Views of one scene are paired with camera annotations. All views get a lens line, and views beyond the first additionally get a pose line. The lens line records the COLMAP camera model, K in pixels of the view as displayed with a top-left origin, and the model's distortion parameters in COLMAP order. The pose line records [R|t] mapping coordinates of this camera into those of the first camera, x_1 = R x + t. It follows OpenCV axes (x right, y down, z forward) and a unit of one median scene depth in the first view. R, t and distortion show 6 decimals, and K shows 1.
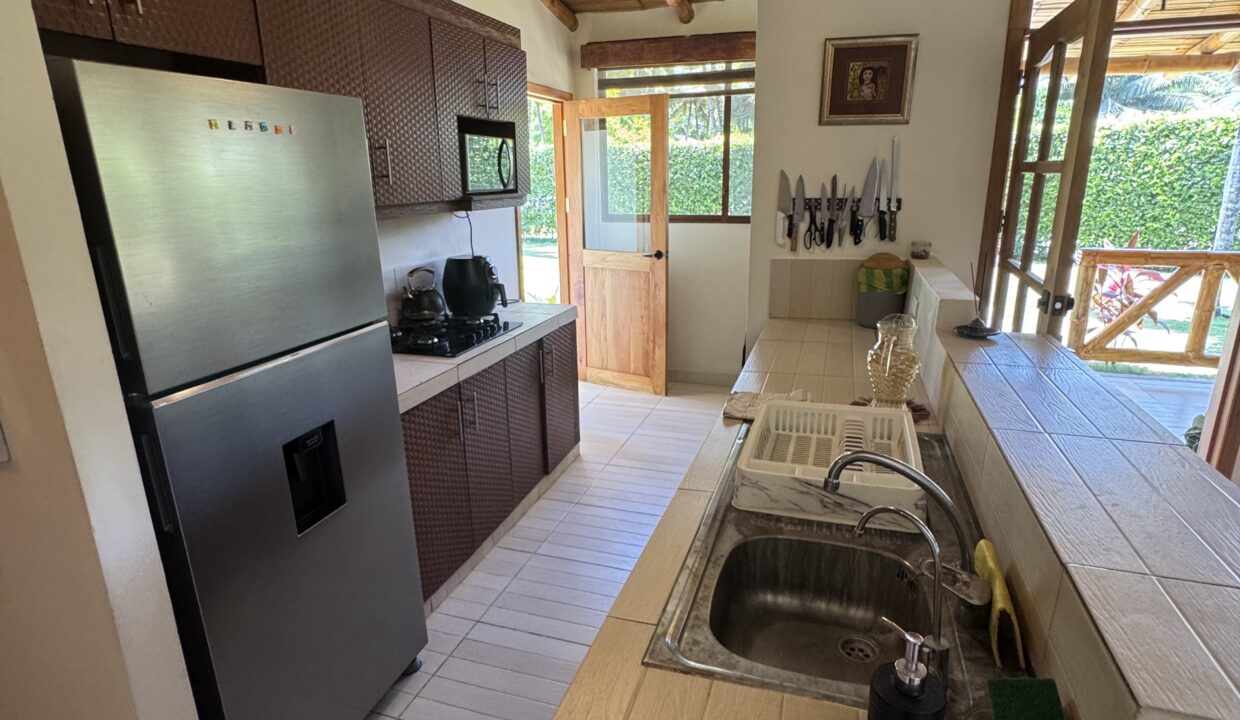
lens RADIAL K [[657.9, 0, 620.0], [0, 657.9, 360.0], [0, 0, 1]] dist [-0.007131, -0.000200]
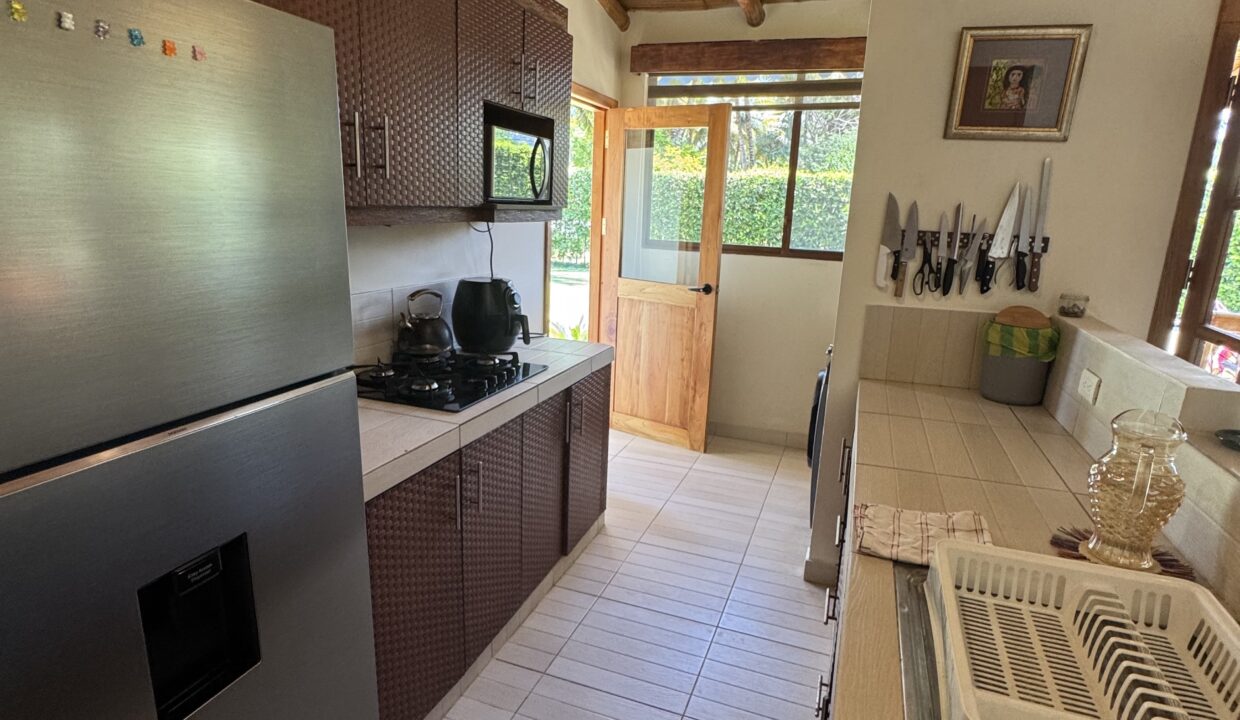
lens RADIAL K [[657.9, 0, 620.0], [0, 657.9, 360.0], [0, 0, 1]] dist [-0.007131, -0.000200]
pose [[0.997919, 0.060697, -0.021776, -0.044917], [-0.061562, 0.997240, -0.041499, -0.036693], [0.019197, 0.042753, 0.998901, 0.210703]]
